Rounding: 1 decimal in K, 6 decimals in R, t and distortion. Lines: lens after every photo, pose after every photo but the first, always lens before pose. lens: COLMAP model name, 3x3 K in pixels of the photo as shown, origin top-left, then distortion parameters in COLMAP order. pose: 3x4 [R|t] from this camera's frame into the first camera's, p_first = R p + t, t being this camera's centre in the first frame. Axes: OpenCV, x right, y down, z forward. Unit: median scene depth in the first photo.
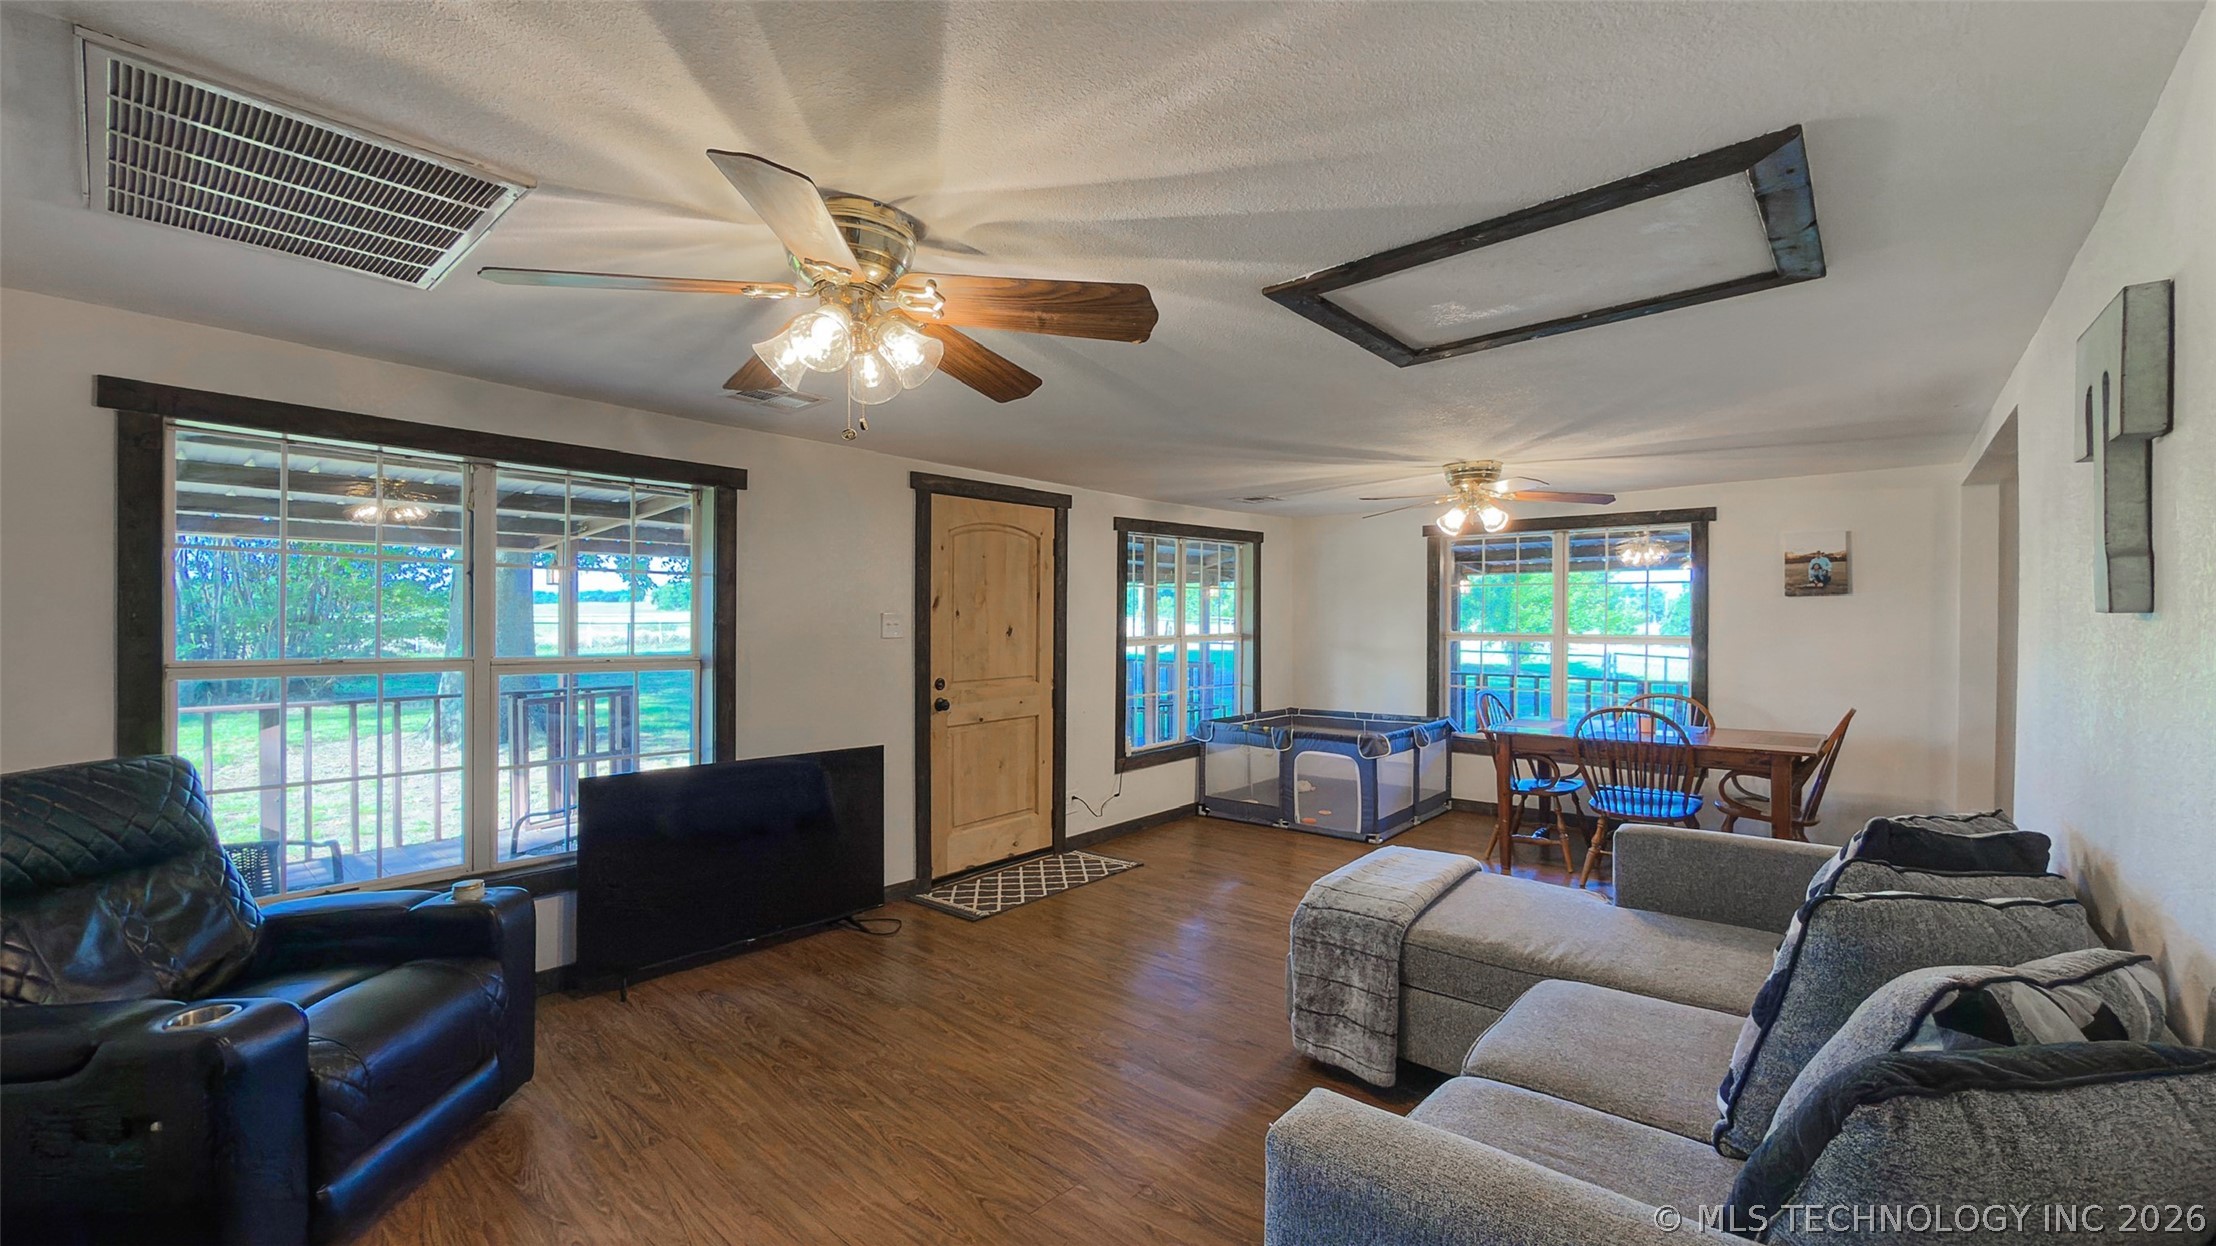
lens RADIAL K [[873.3, 0, 1108.0], [0, 873.3, 623.0], [0, 0, 1]] dist [-0.011304, -0.000213]
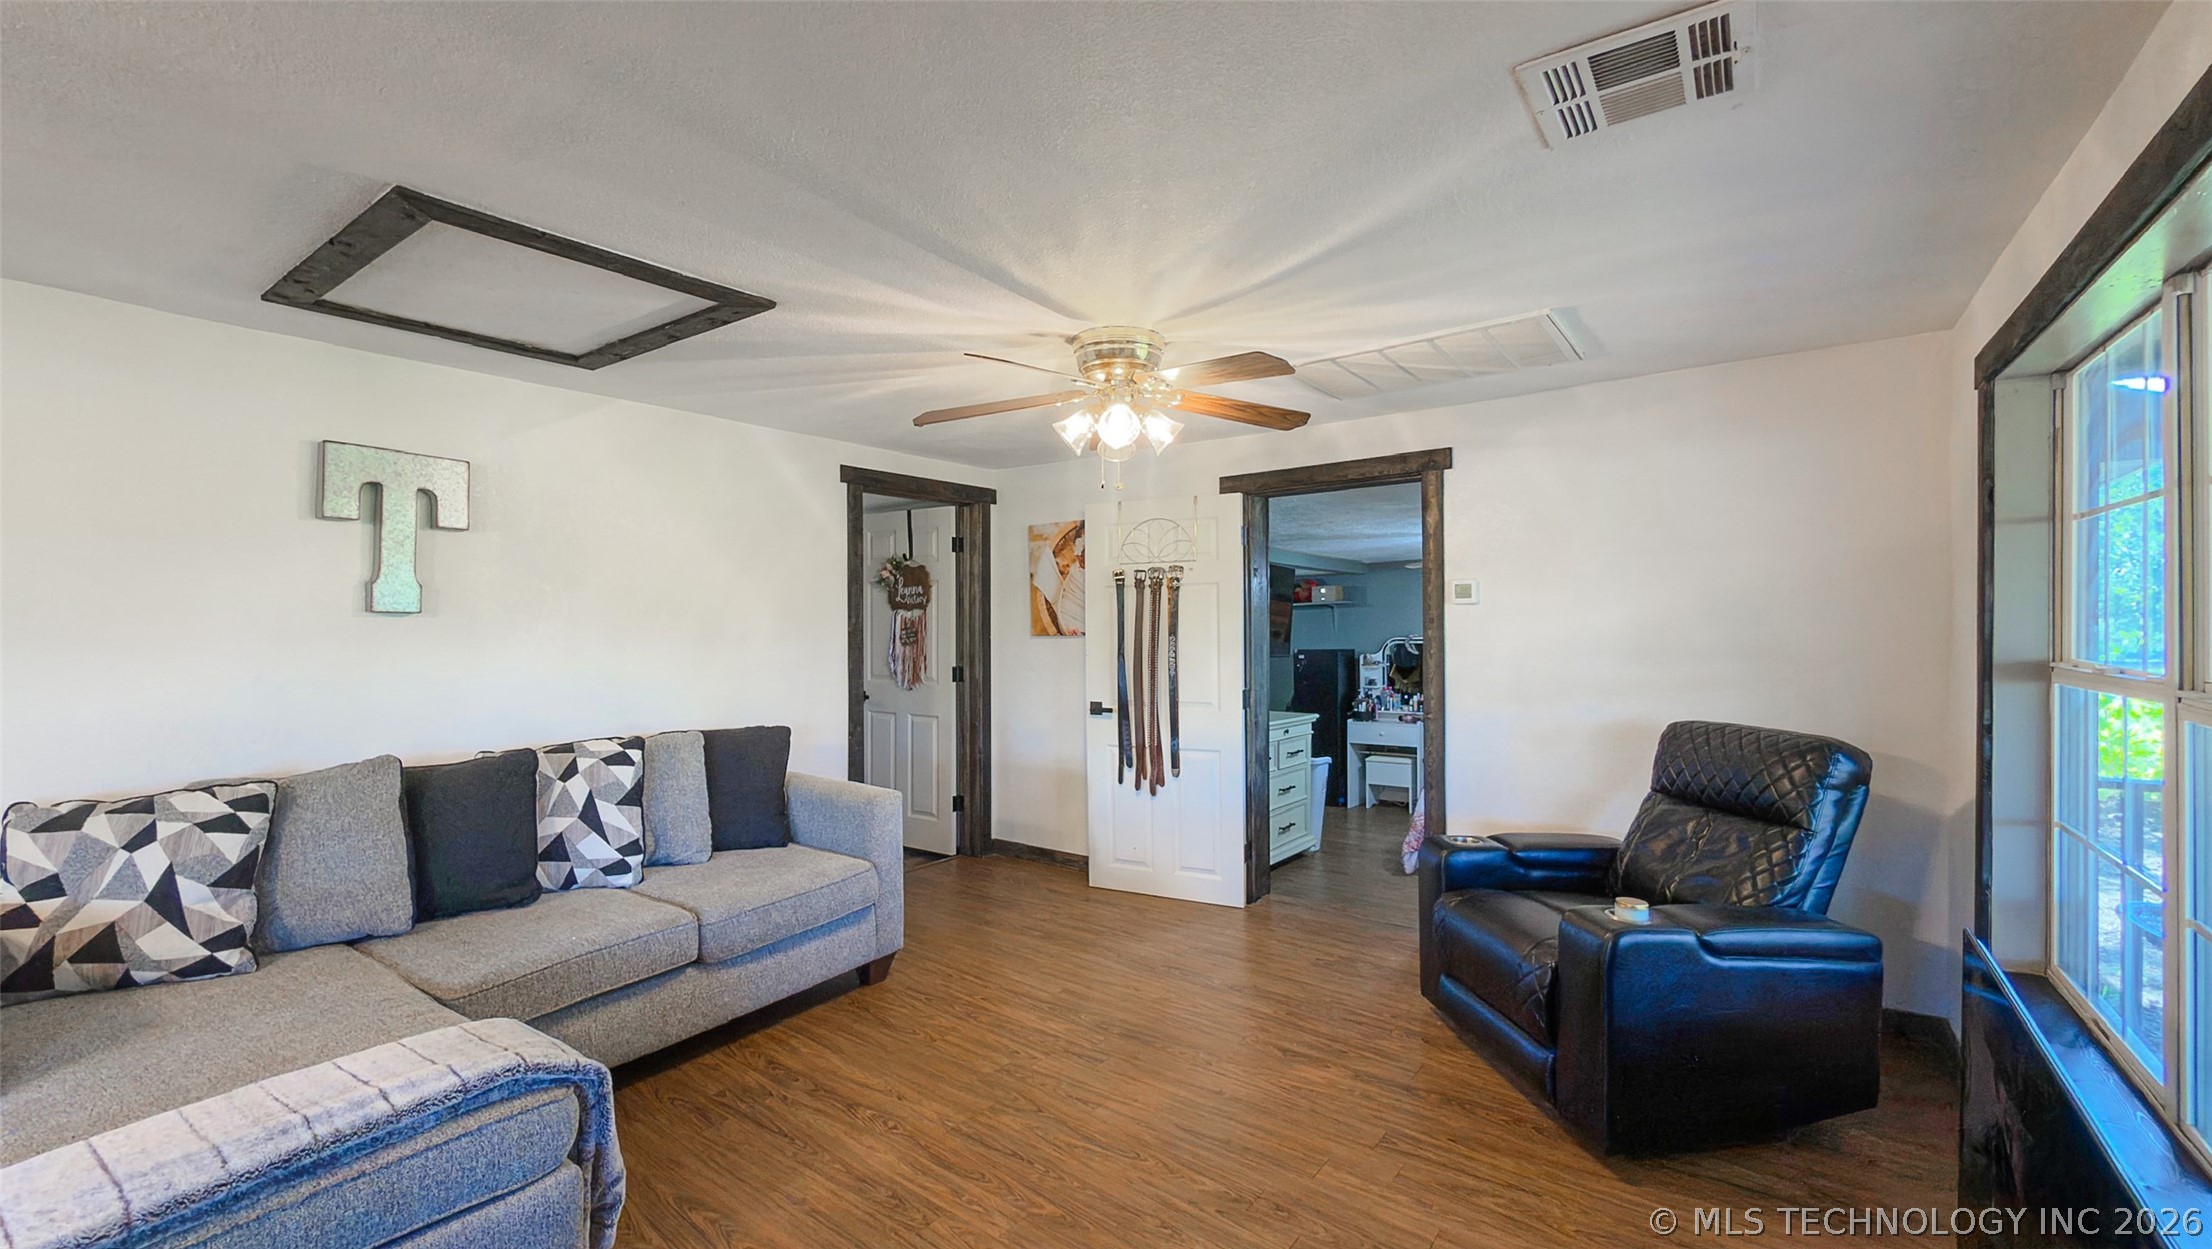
lens RADIAL K [[906.6, 0, 1097.5], [0, 906.6, 631.5], [0, 0, 1]] dist [-0.000317, -0.000005]
pose [[-0.997492, 0.003360, -0.070701, -0.057517], [0.002902, 0.999974, 0.006577, 0.005500], [0.070721, 0.006355, -0.997476, 0.908820]]
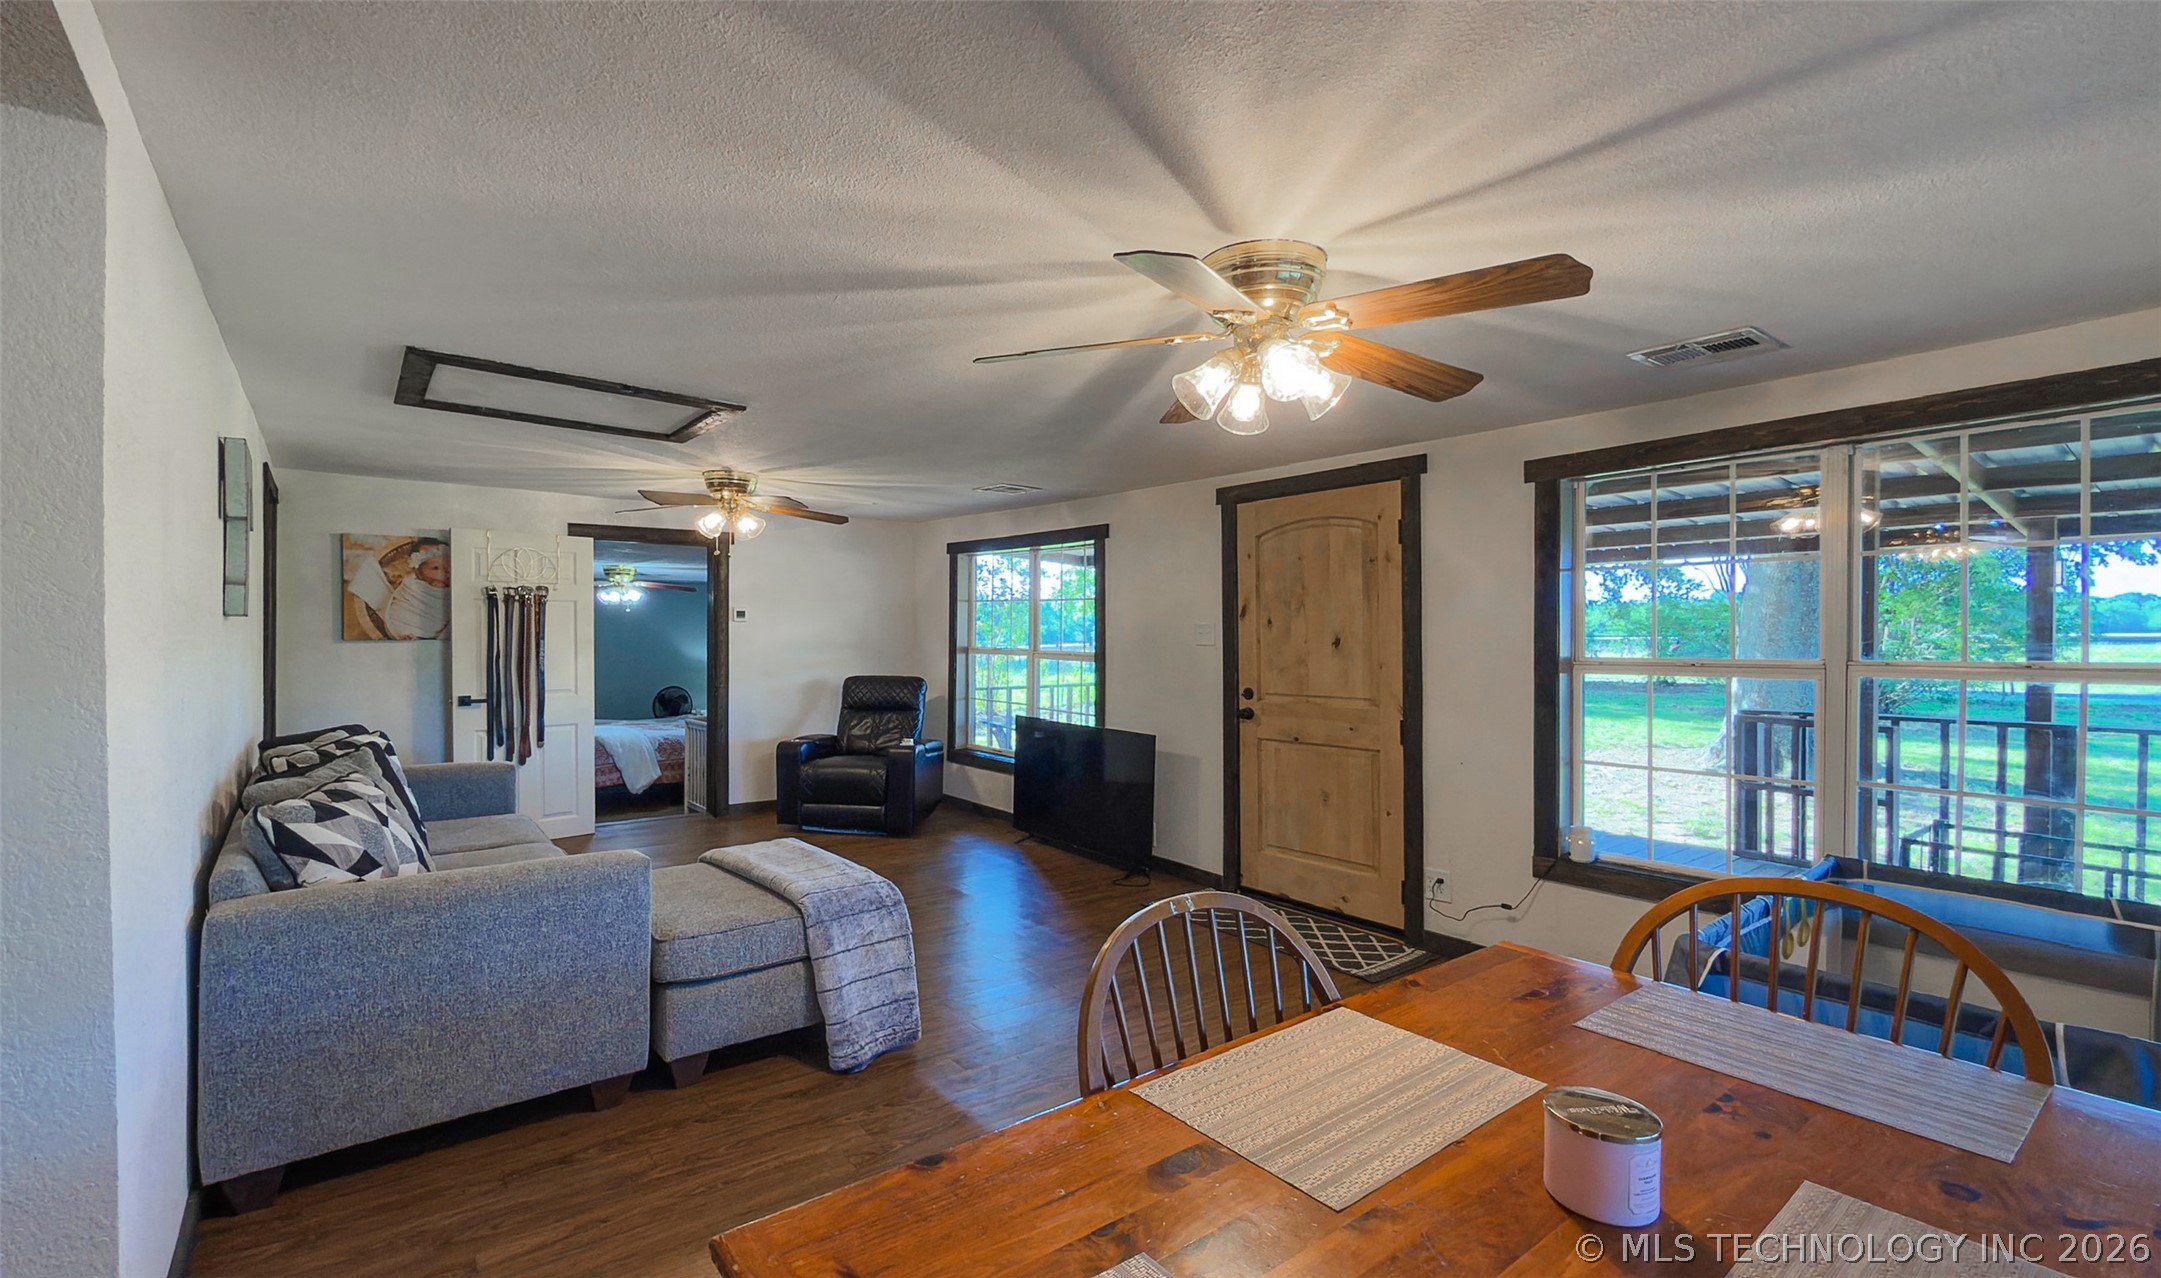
lens RADIAL K [[929.4, 0, 1036.9], [0, 929.4, 642.3], [0, 0, 1]] dist [0.001128, 0.000412]
pose [[-0.209500, 0.008354, -0.977773, 0.819026], [-0.006857, 0.999926, 0.010013, 0.002814], [0.977785, 0.008803, -0.209428, 0.900781]]
